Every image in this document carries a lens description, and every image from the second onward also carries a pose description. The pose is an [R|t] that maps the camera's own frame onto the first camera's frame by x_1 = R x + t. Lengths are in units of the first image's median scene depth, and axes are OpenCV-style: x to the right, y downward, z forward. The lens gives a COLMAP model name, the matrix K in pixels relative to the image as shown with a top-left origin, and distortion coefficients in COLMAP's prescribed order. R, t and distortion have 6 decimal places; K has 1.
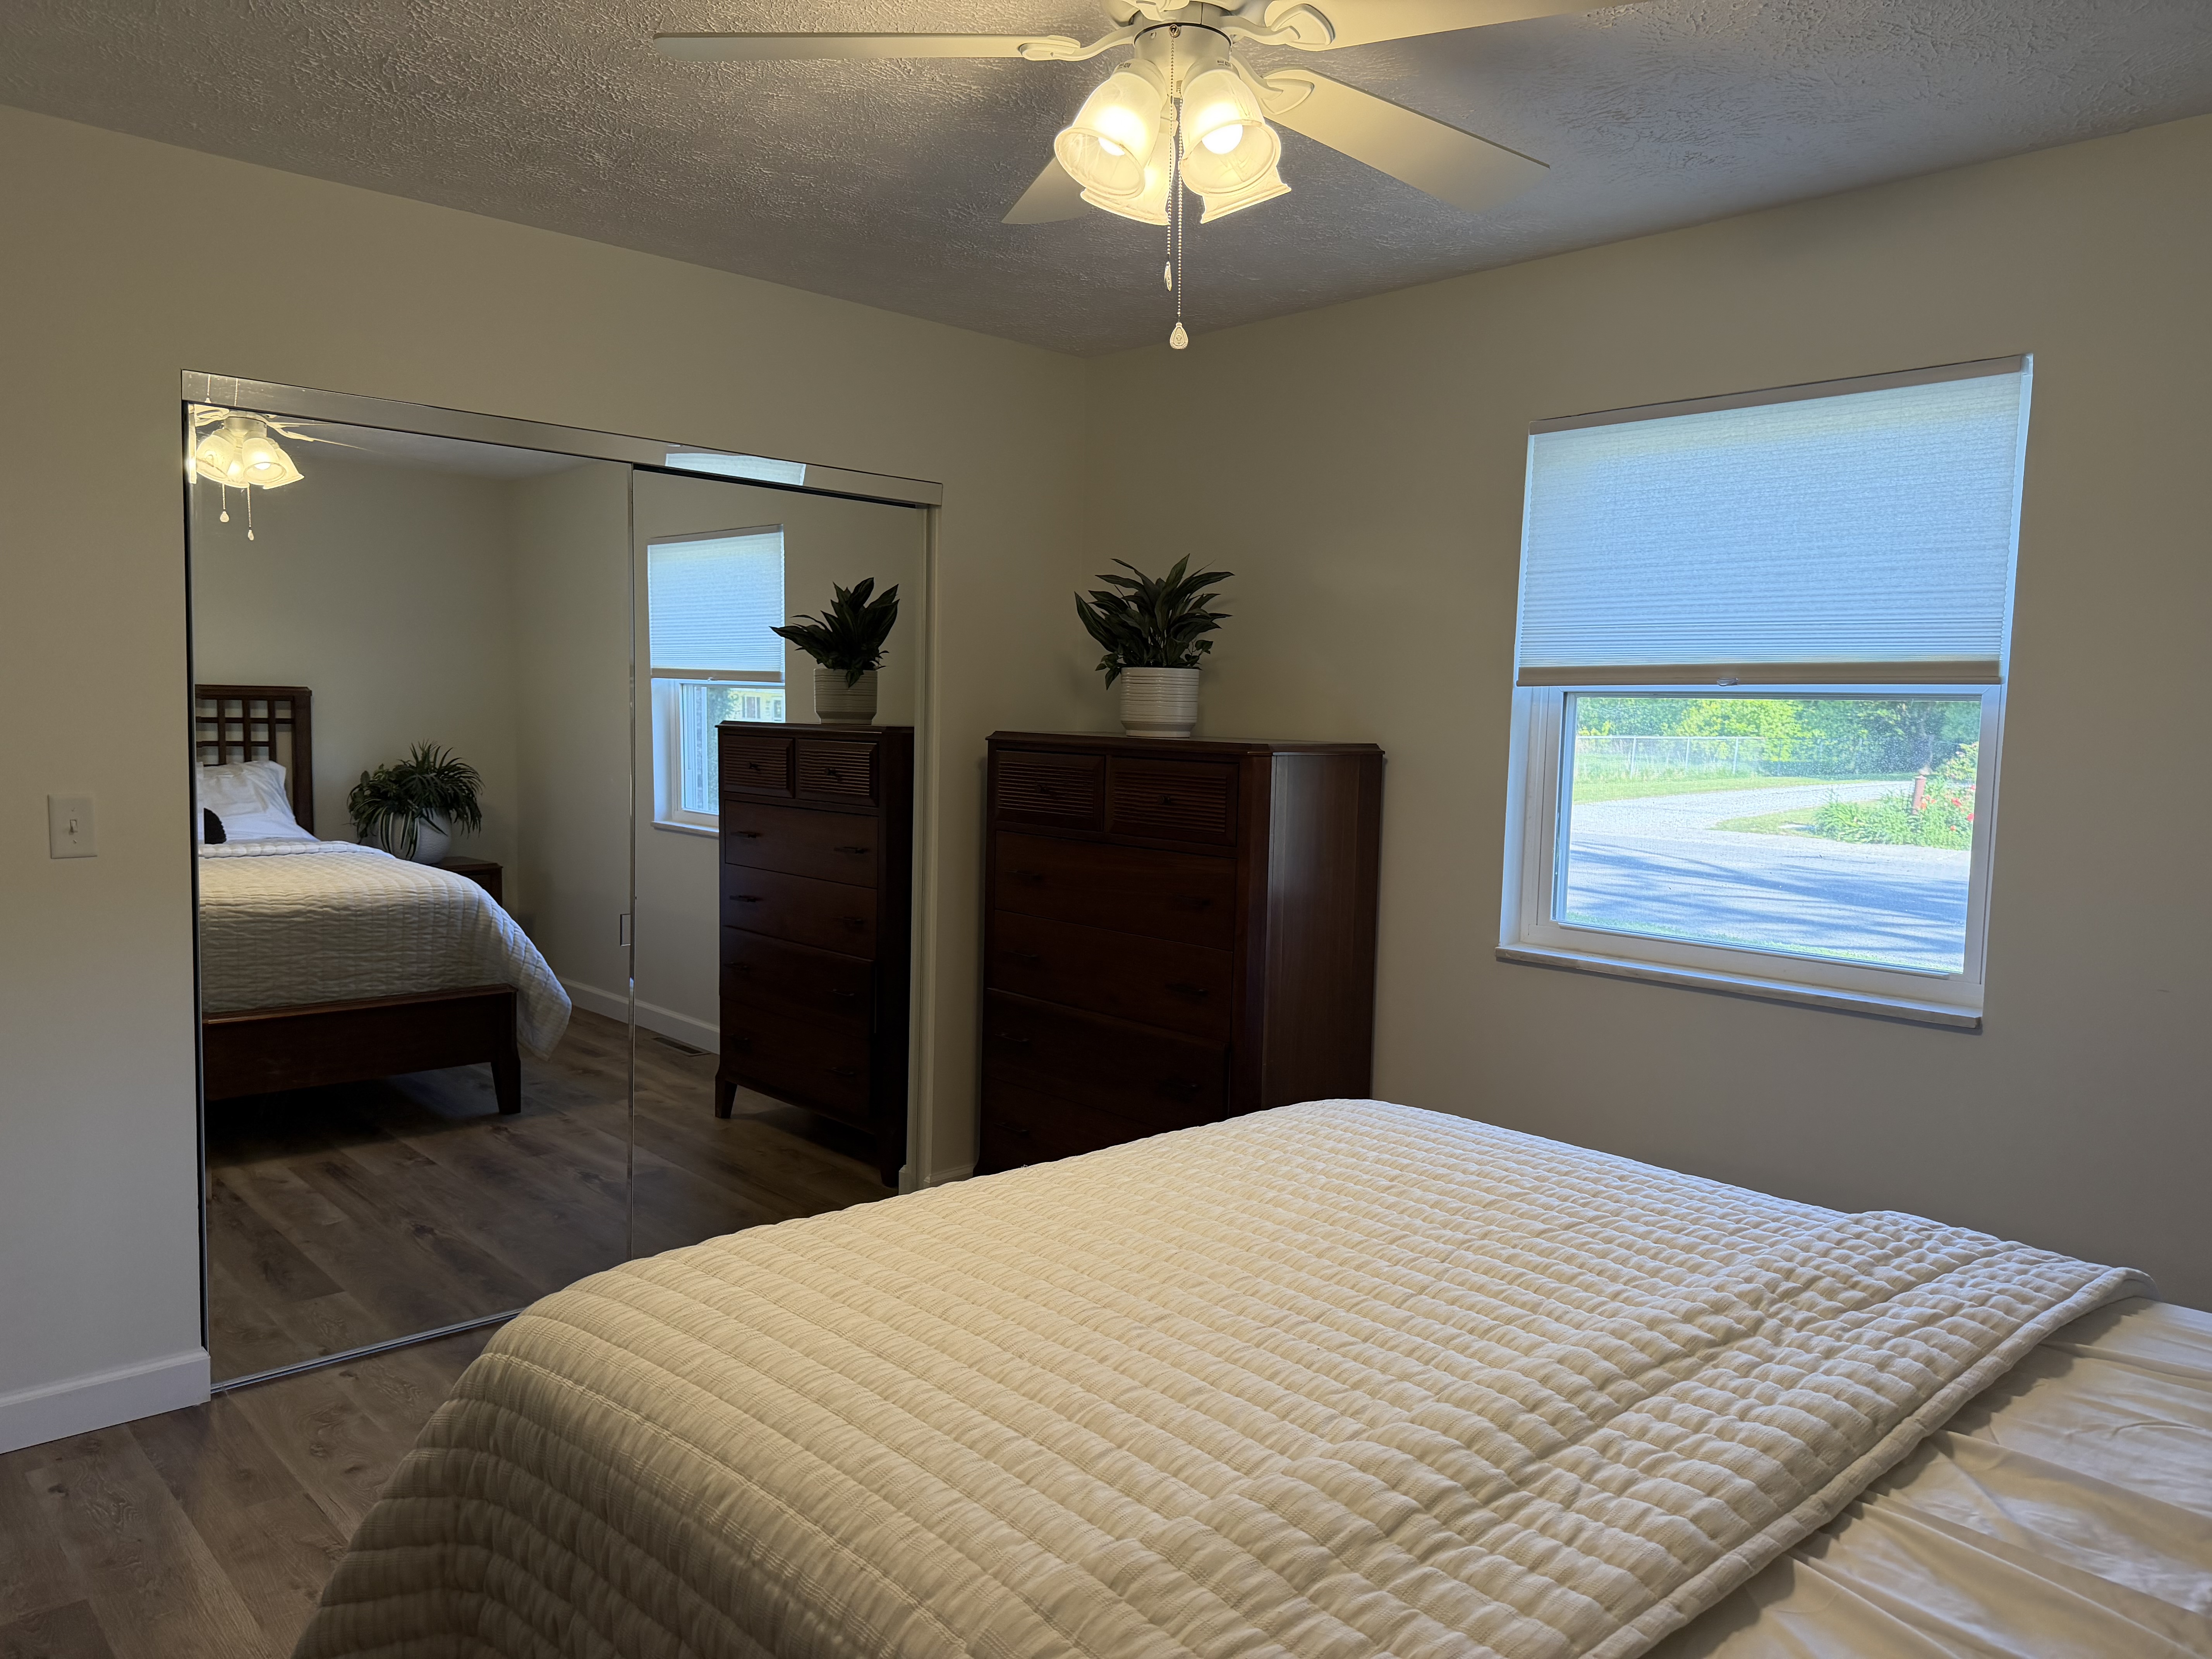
lens RADIAL K [[1558.0, 0, 1103.7], [0, 1558.0, 835.0], [0, 0, 1]] dist [0.021590, -0.029745]
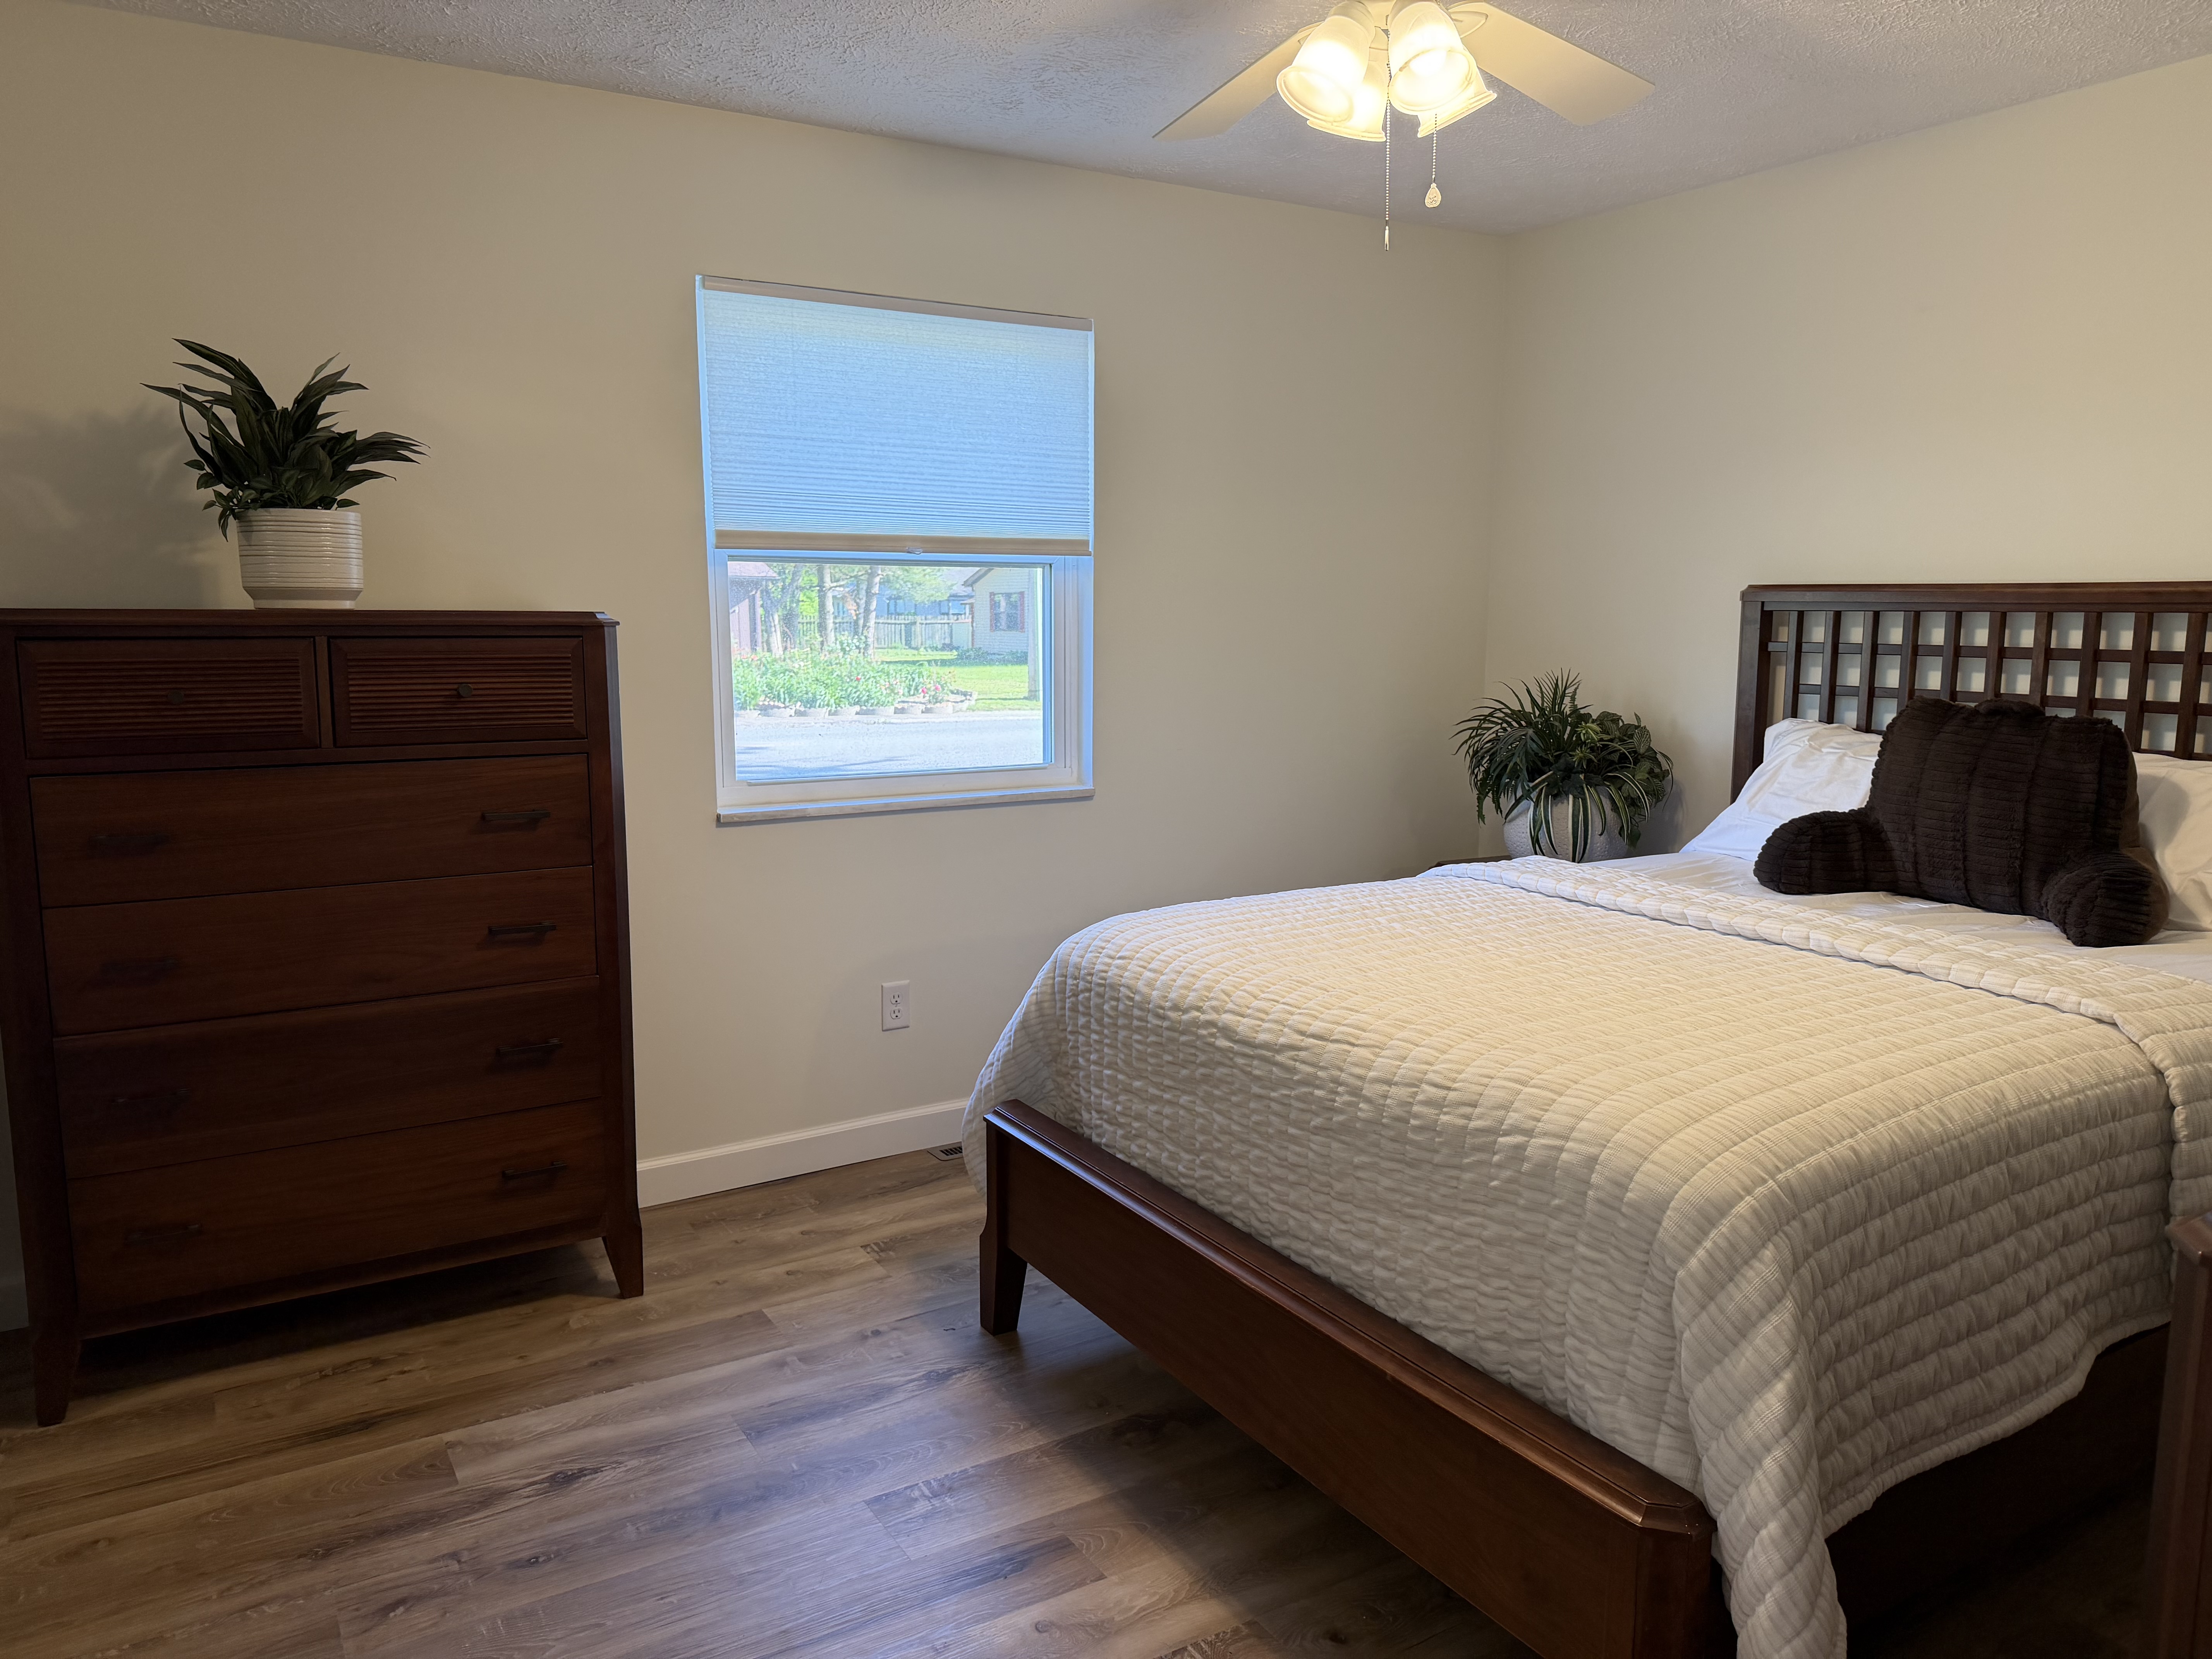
lens RADIAL K [[1537.7, 0, 1105.7], [0, 1537.7, 843.0], [0, 0, 1]] dist [0.110528, -0.149659]
pose [[0.198194, -0.165761, 0.966045, -0.727163], [0.081750, 0.984958, 0.152235, -0.044313], [-0.976748, 0.048802, 0.208764, 0.604119]]
